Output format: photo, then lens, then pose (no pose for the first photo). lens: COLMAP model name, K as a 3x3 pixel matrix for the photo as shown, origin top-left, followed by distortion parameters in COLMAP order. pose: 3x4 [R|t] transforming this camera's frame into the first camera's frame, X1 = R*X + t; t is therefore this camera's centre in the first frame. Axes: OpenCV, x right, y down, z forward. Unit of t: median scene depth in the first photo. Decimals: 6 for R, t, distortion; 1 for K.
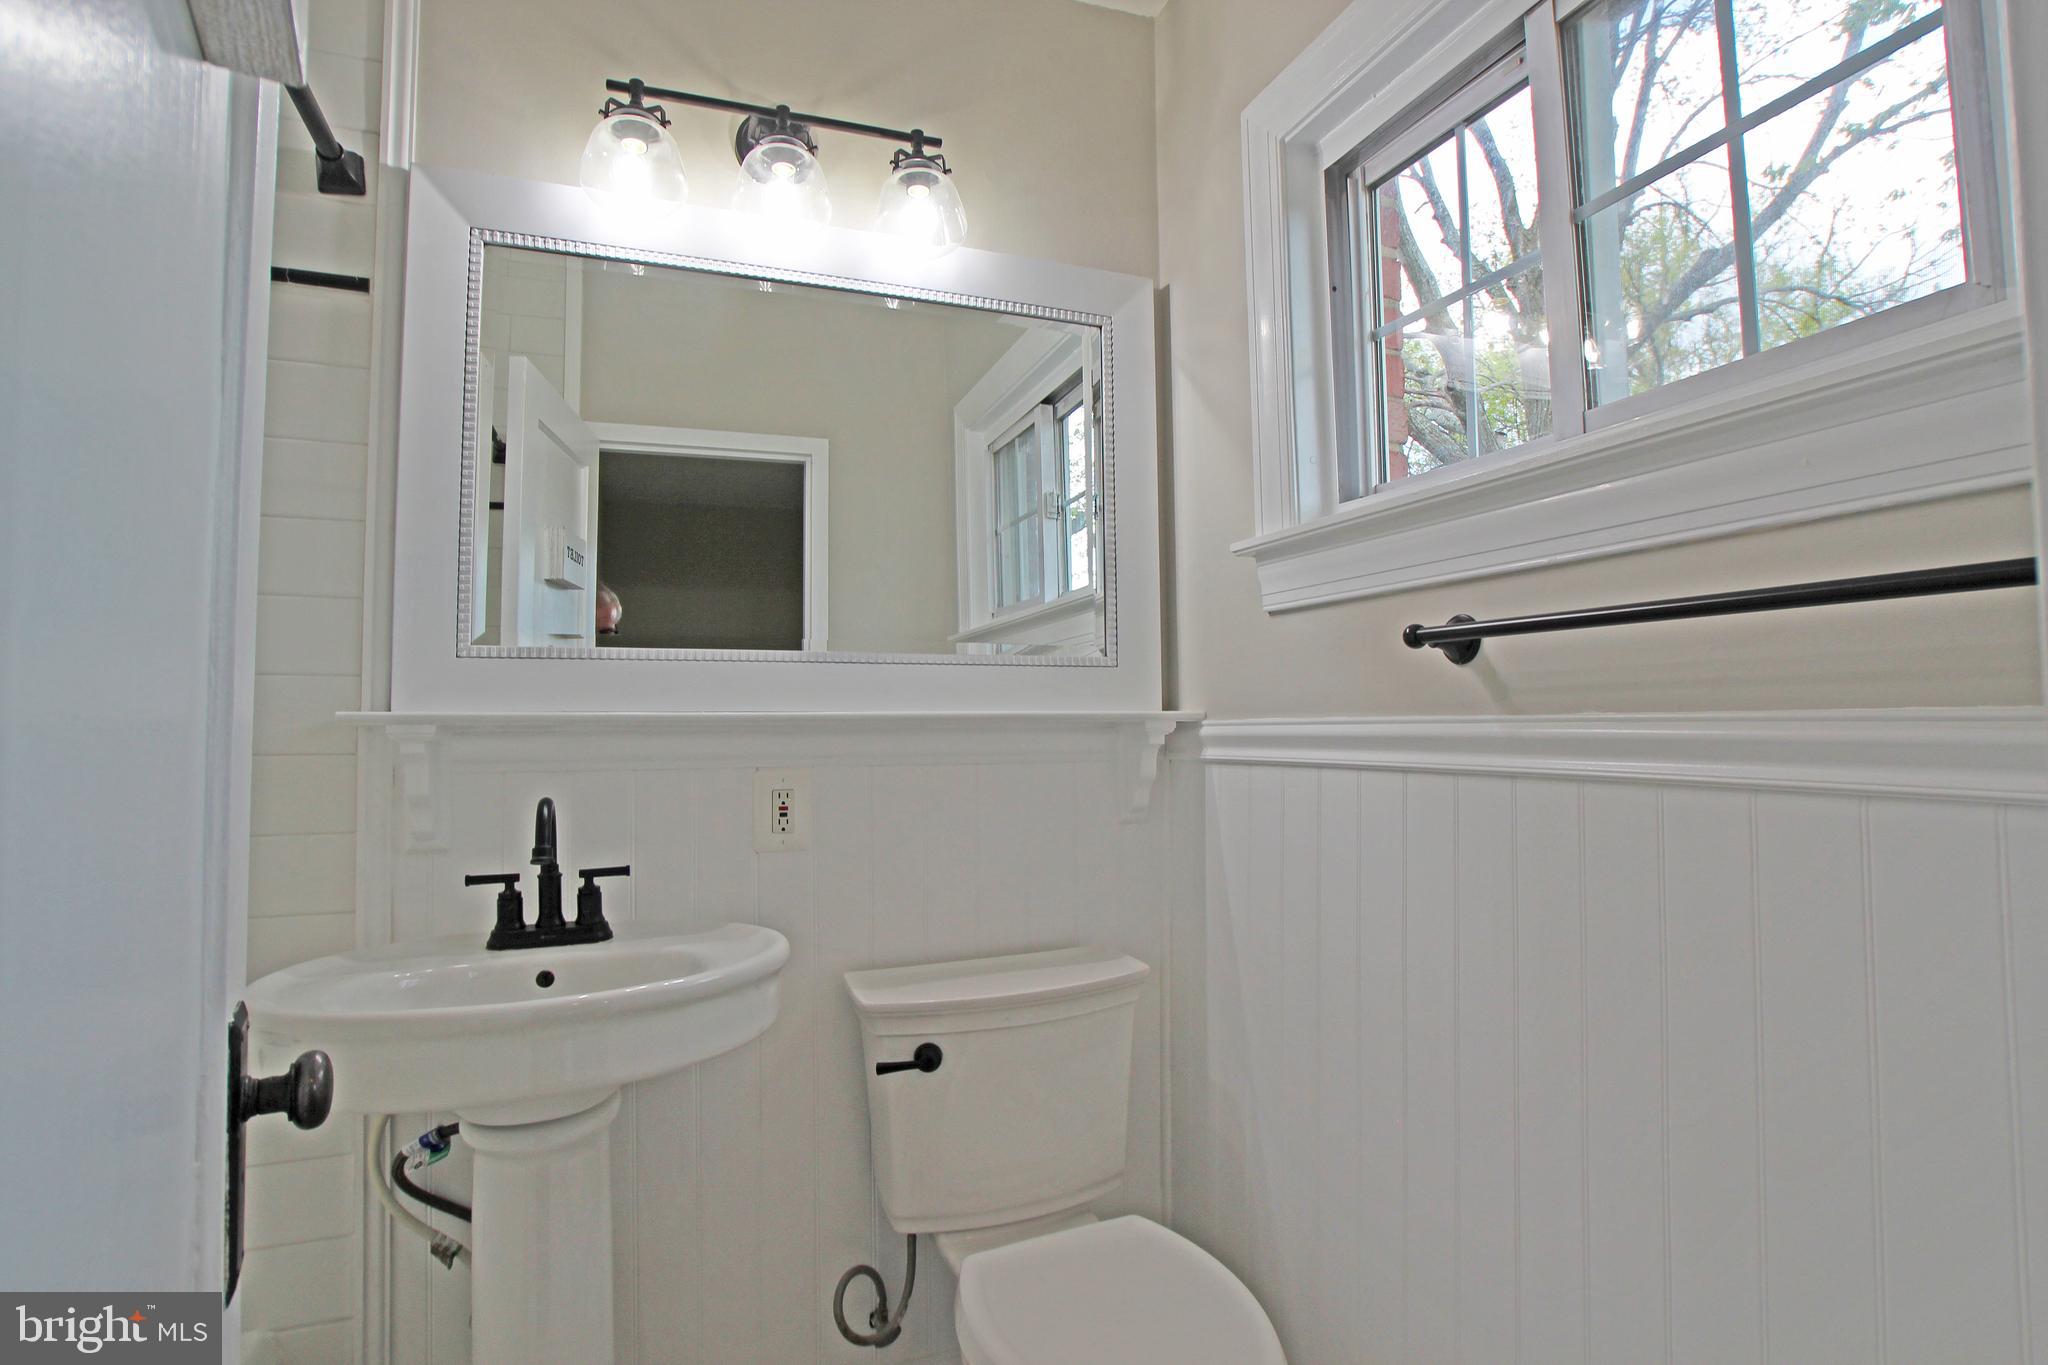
lens RADIAL K [[1033.4, 0, 1039.6], [0, 1033.4, 674.5], [0, 0, 1]] dist [-0.086076, 0.044505]
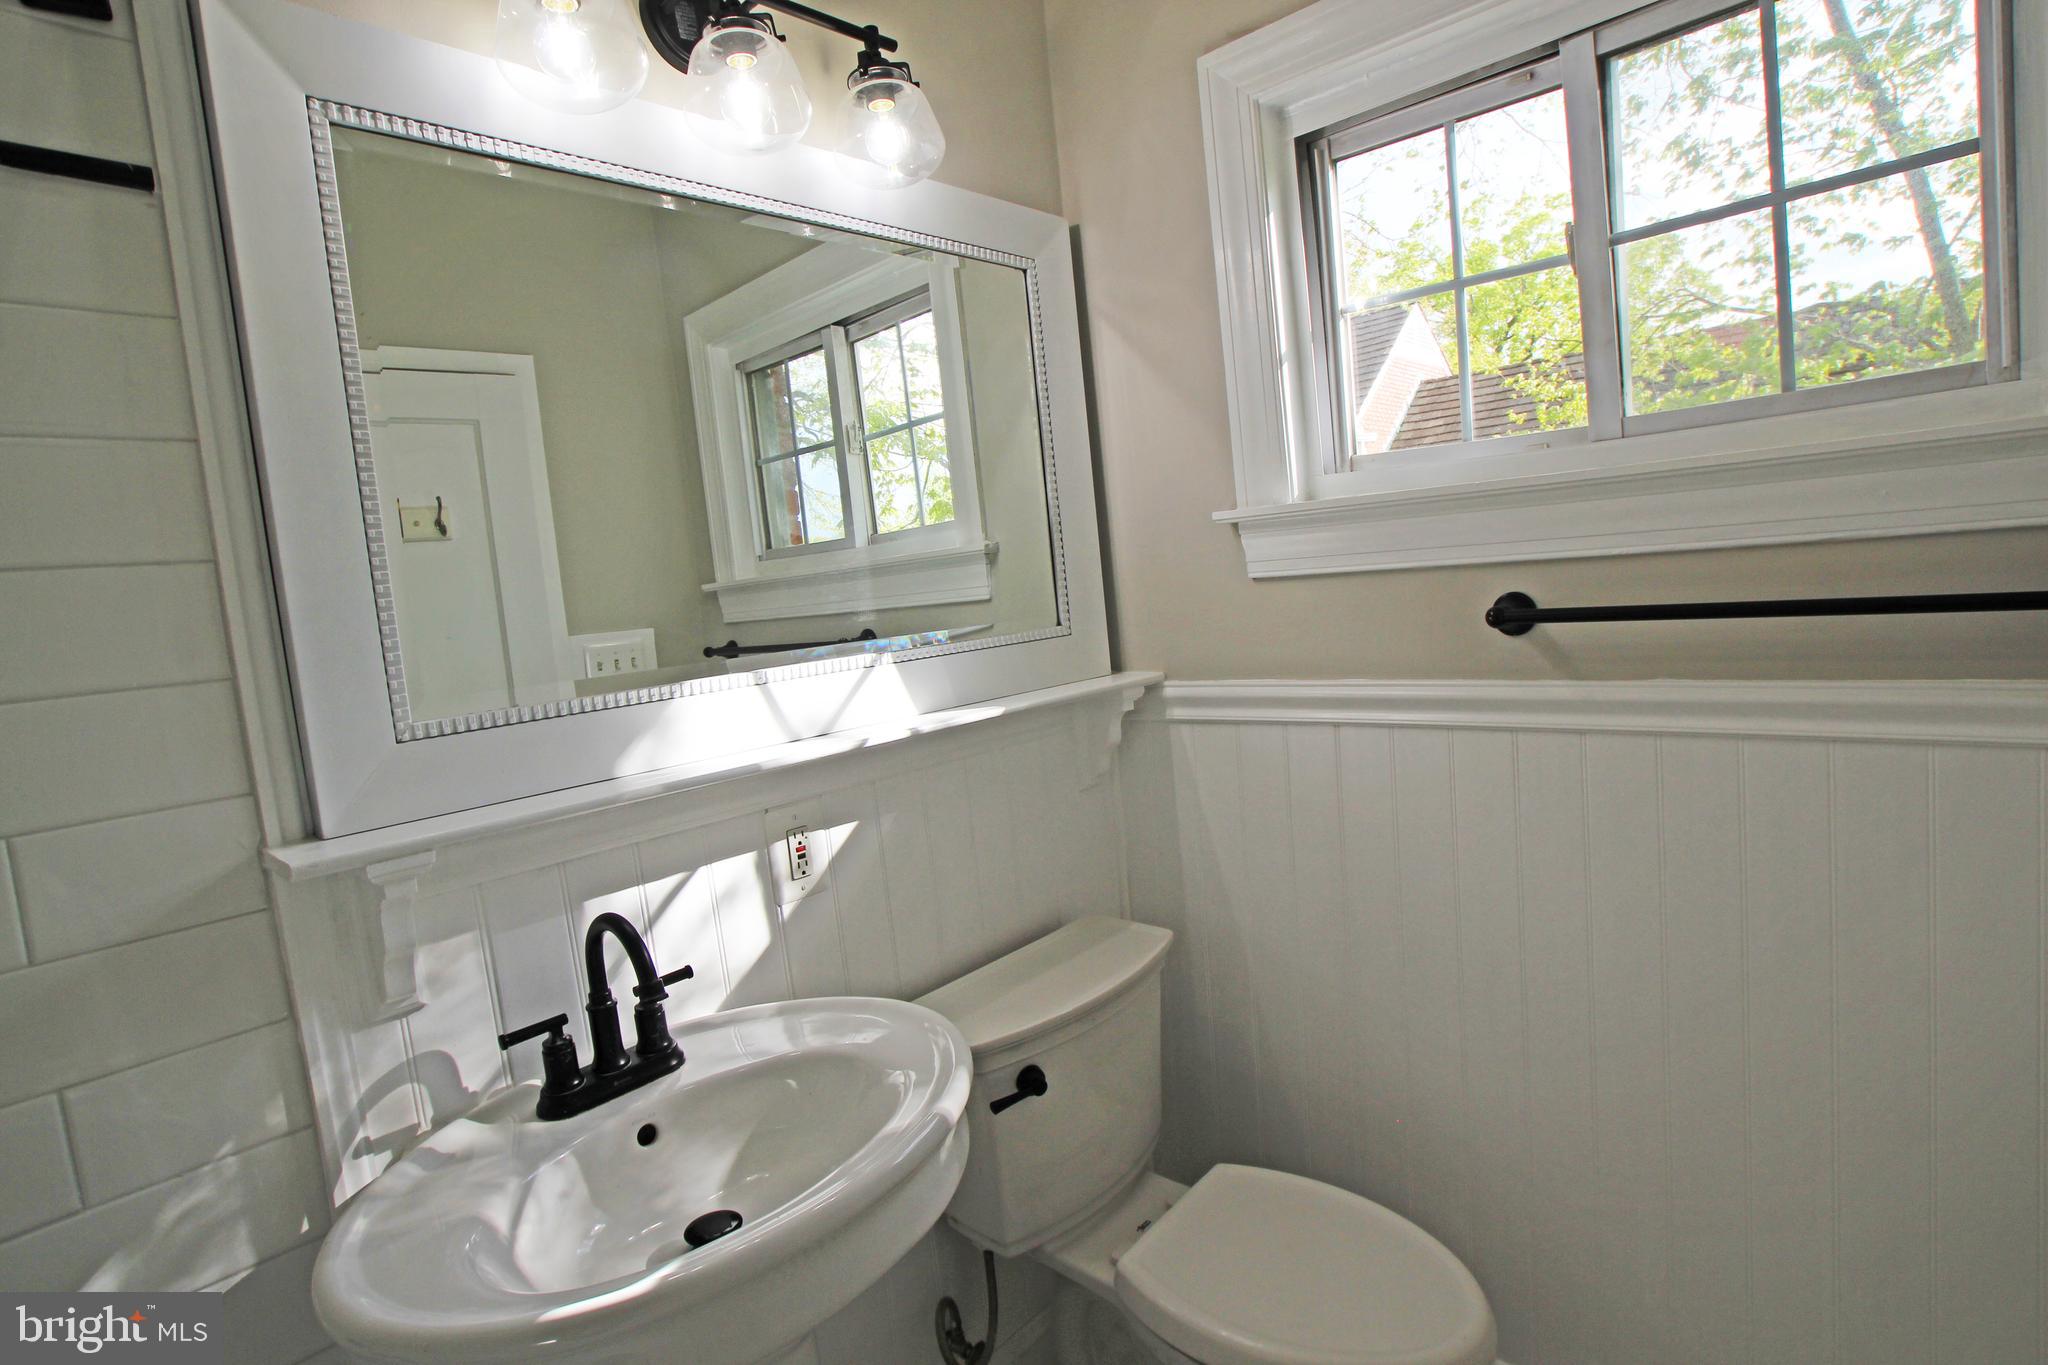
lens RADIAL K [[1032.6, 0, 1045.2], [0, 1032.6, 670.3], [0, 0, 1]] dist [-0.078985, 0.037033]
pose [[0.896638, -0.114360, 0.427740, -0.450569], [0.063805, 0.989358, 0.130763, -0.126504], [-0.438142, -0.089955, 0.894393, 0.168268]]
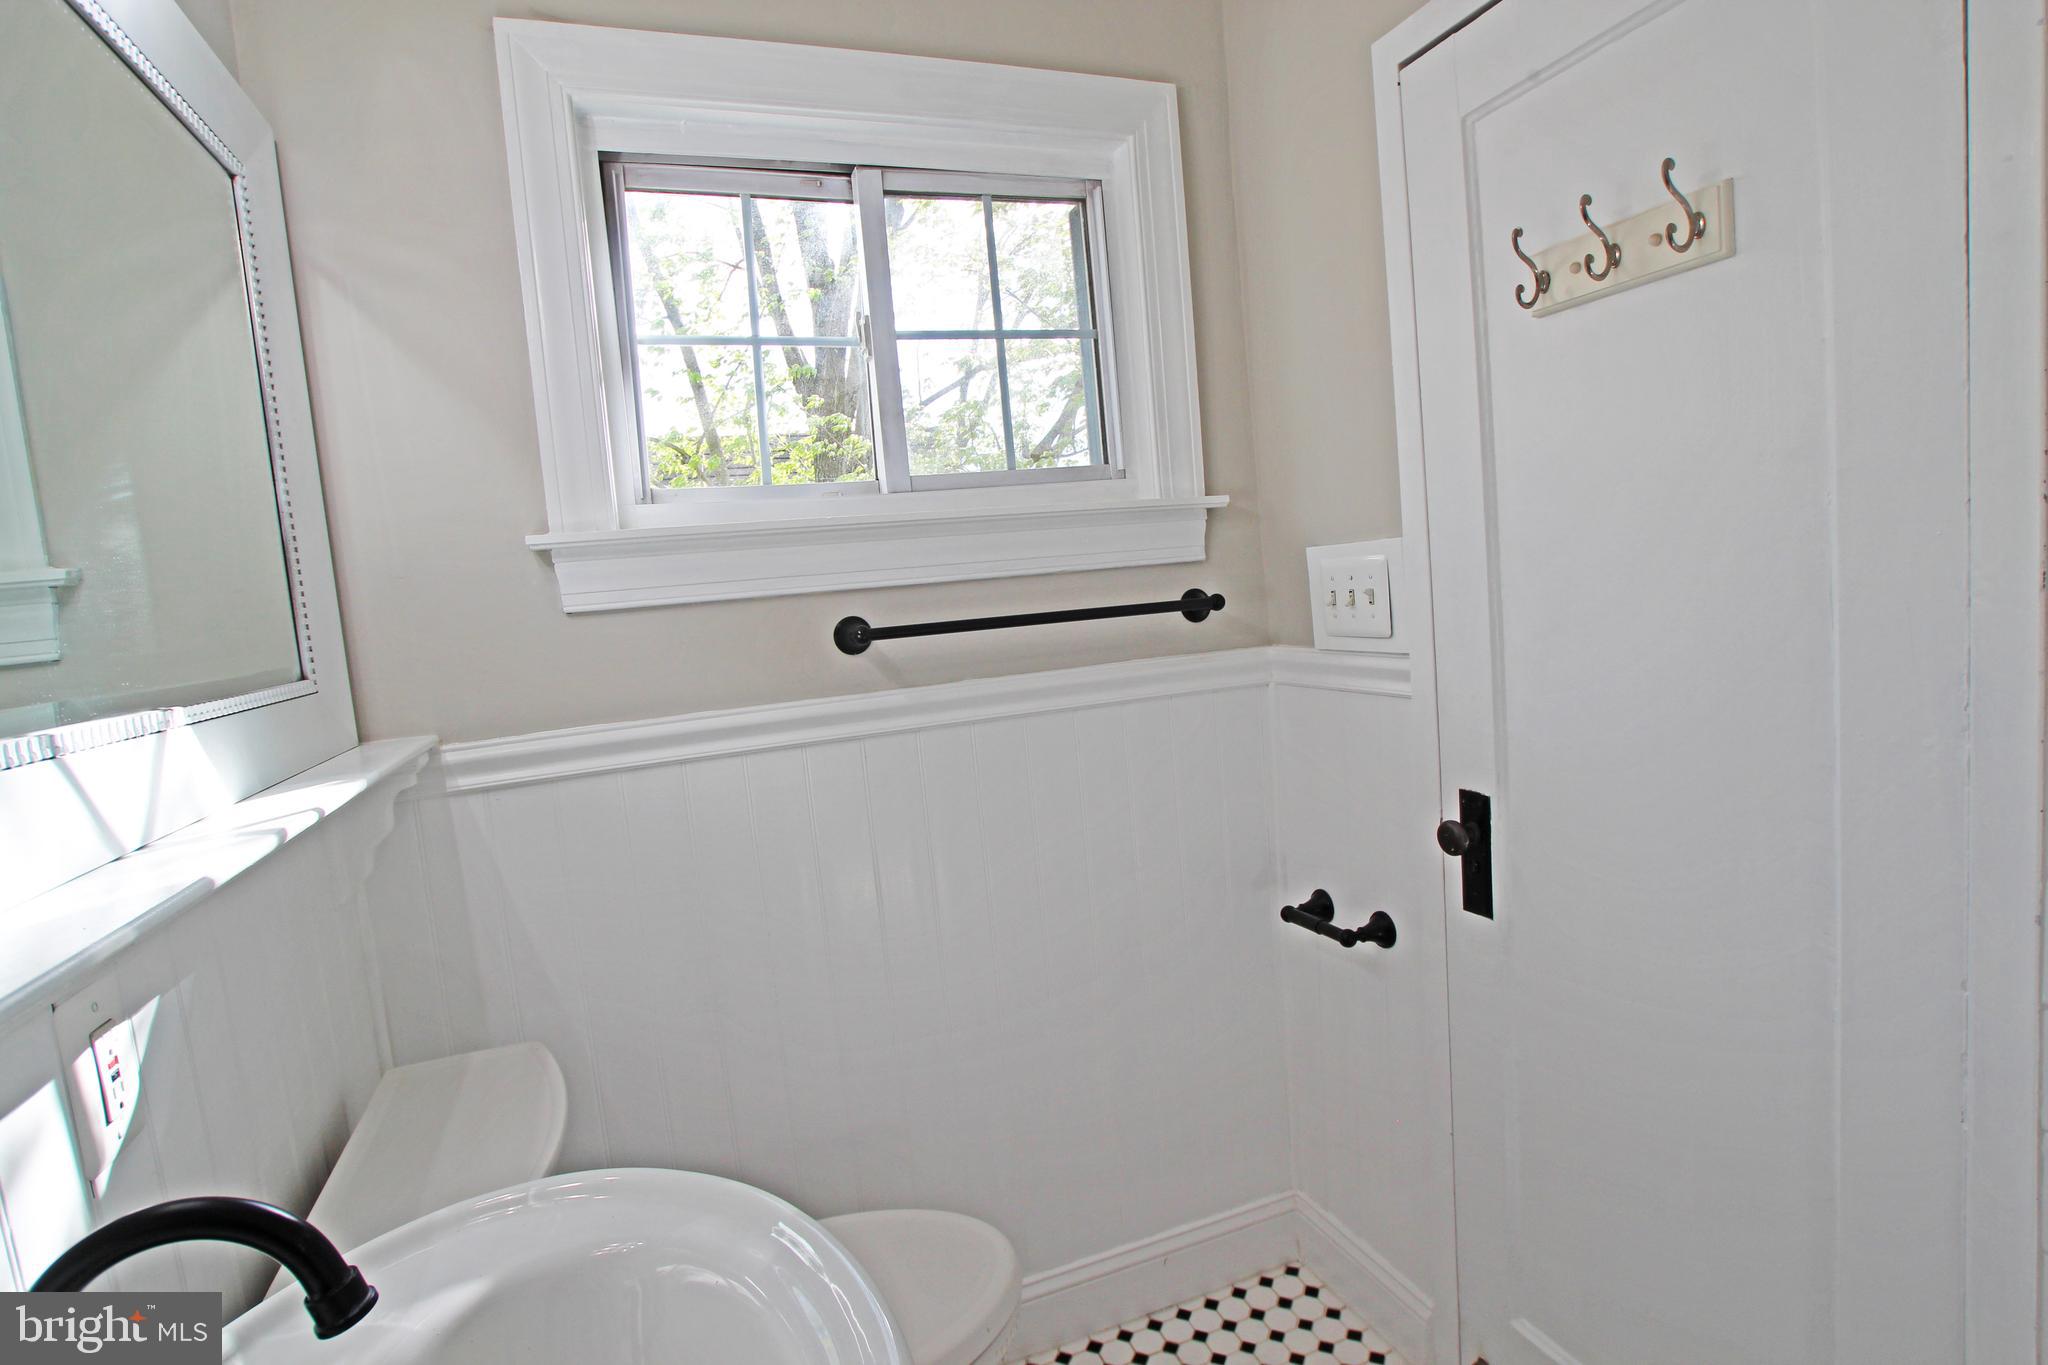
lens RADIAL K [[1027.7, 0, 1037.9], [0, 1027.7, 676.7], [0, 0, 1]] dist [-0.097209, 0.046104]
pose [[0.005881, -0.088818, 0.996031, -0.727046], [0.036643, 0.995398, 0.088545, -0.073077], [-0.999311, 0.035977, 0.009108, 0.617343]]
